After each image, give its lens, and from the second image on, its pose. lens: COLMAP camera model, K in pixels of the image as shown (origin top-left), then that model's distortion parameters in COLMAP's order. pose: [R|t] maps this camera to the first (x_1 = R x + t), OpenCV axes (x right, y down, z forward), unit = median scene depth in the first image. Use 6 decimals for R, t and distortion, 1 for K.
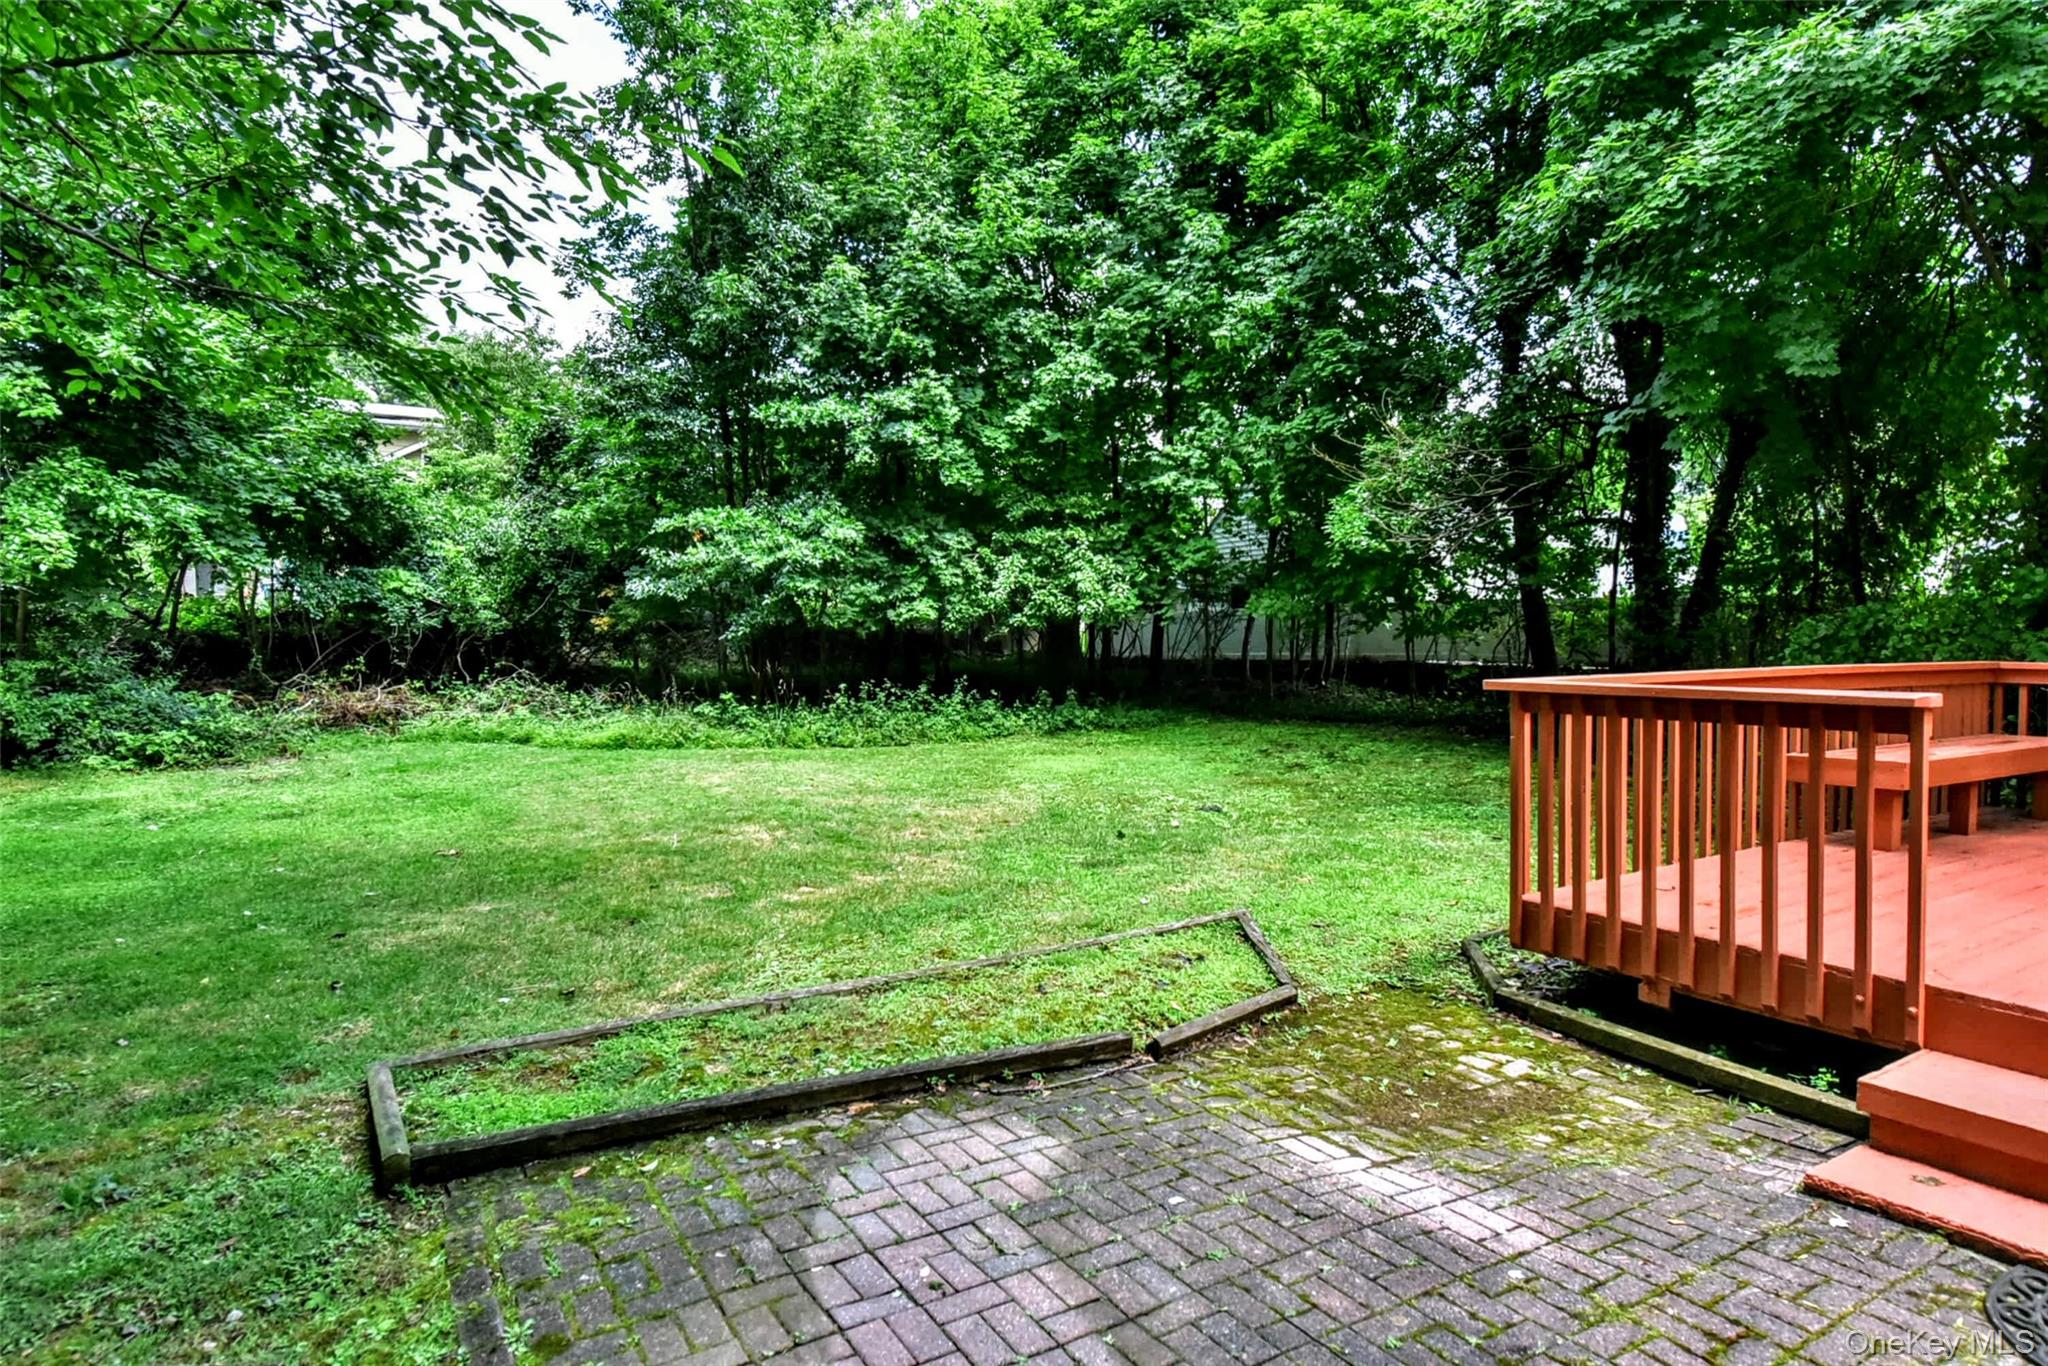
lens RADIAL K [[1179.6, 0, 1024.0], [0, 1179.6, 683.0], [0, 0, 1]] dist [-0.002833, 0.000539]
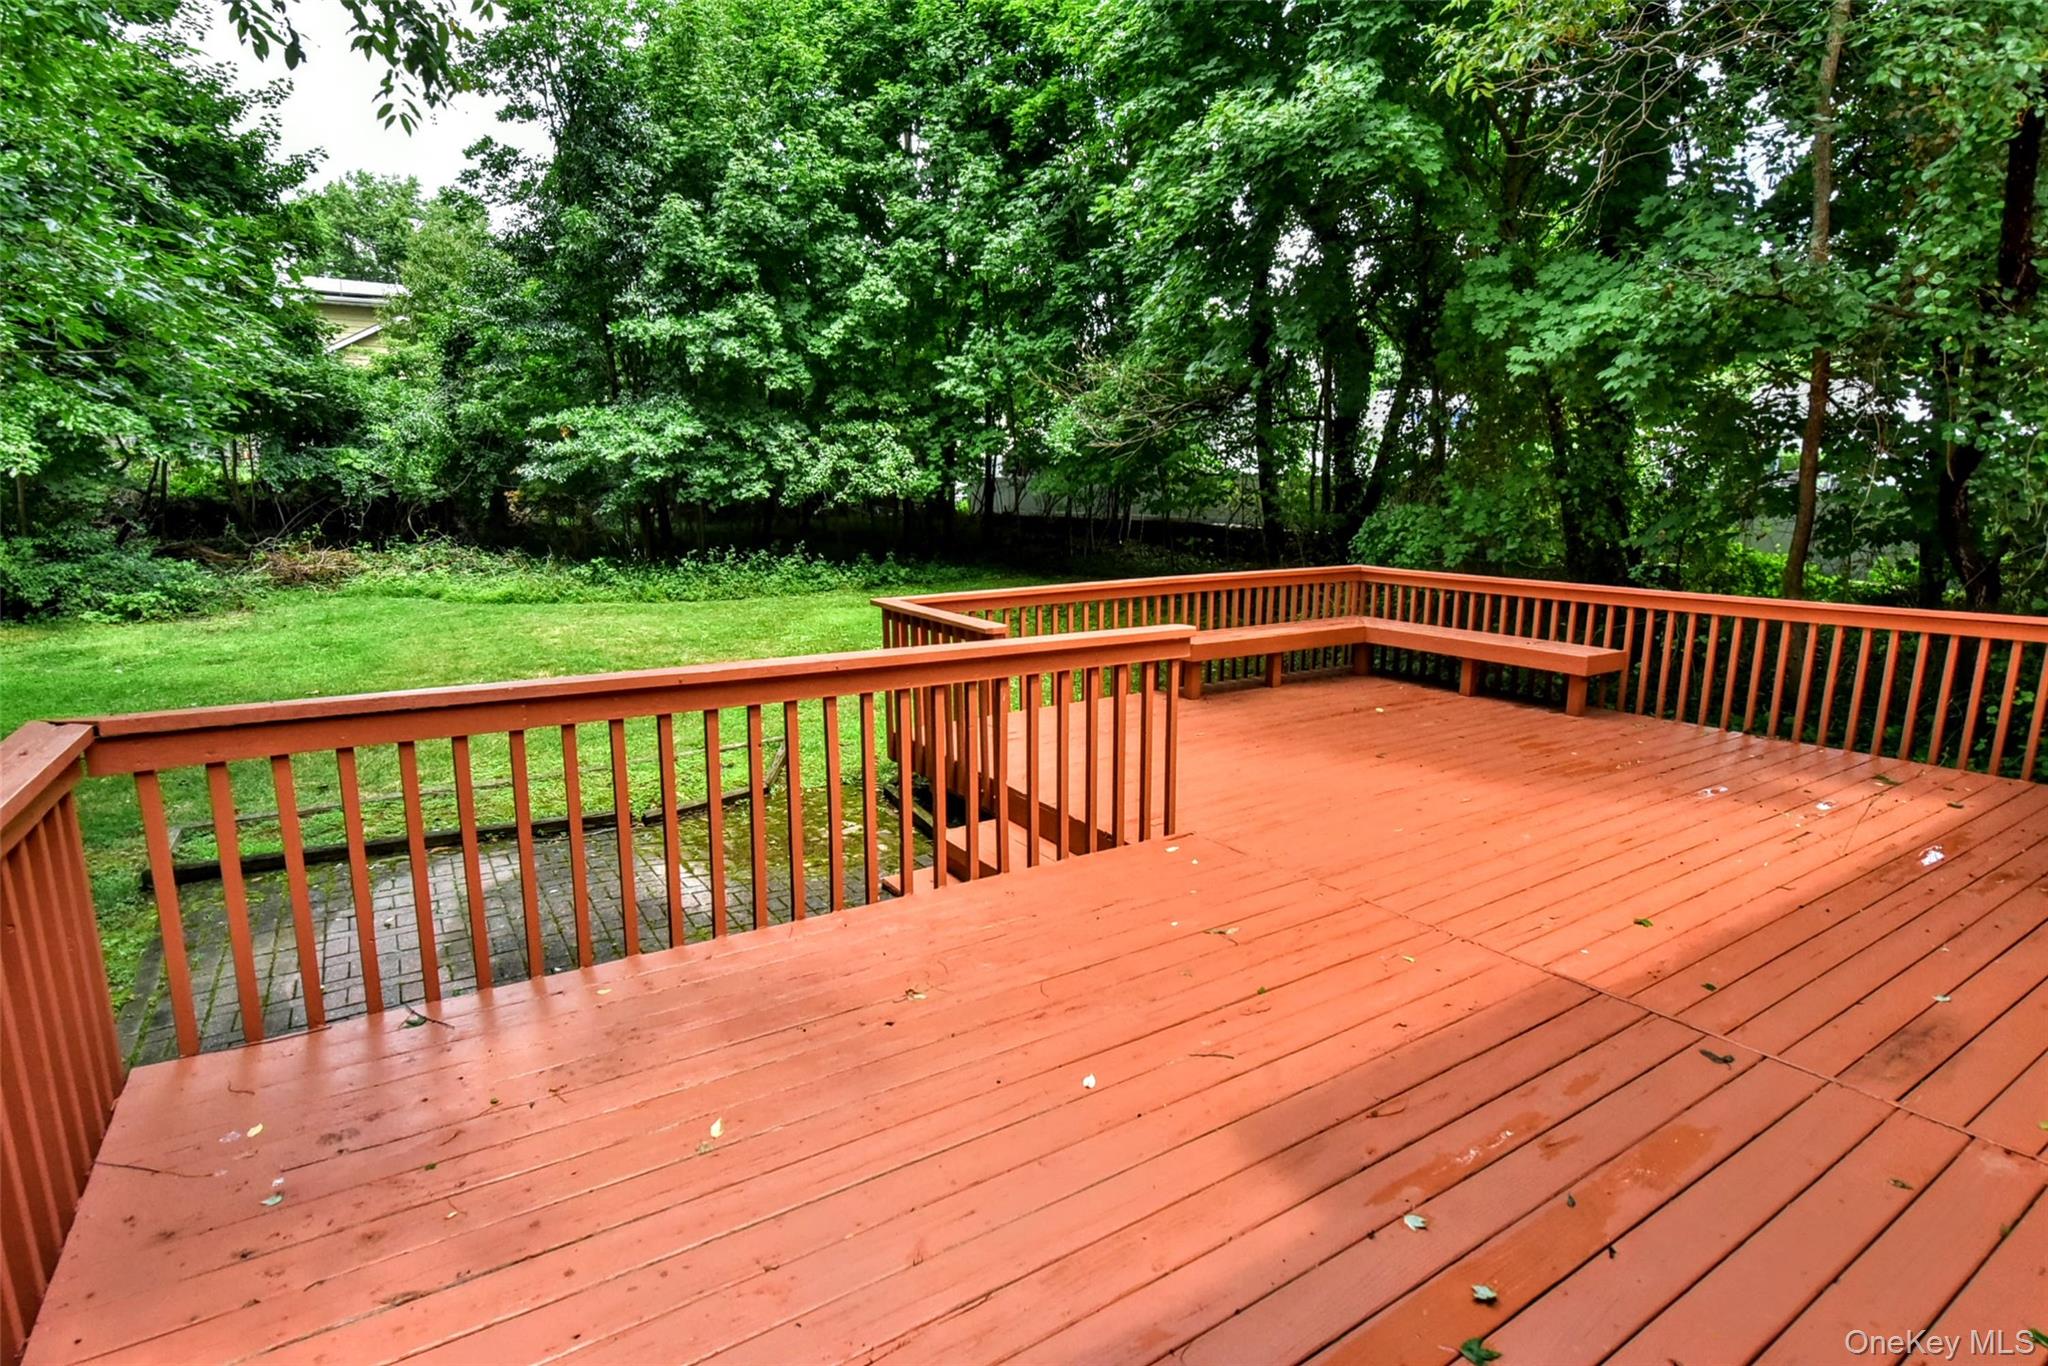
lens RADIAL K [[1039.3, 0, 1024.0], [0, 1039.3, 683.0], [0, 0, 1]] dist [-0.002551, -0.000803]
pose [[0.999803, 0.000537, 0.019852, 0.178490], [-0.003675, 0.987369, 0.158393, -0.035972], [-0.019516, -0.158435, 0.987177, -0.134330]]
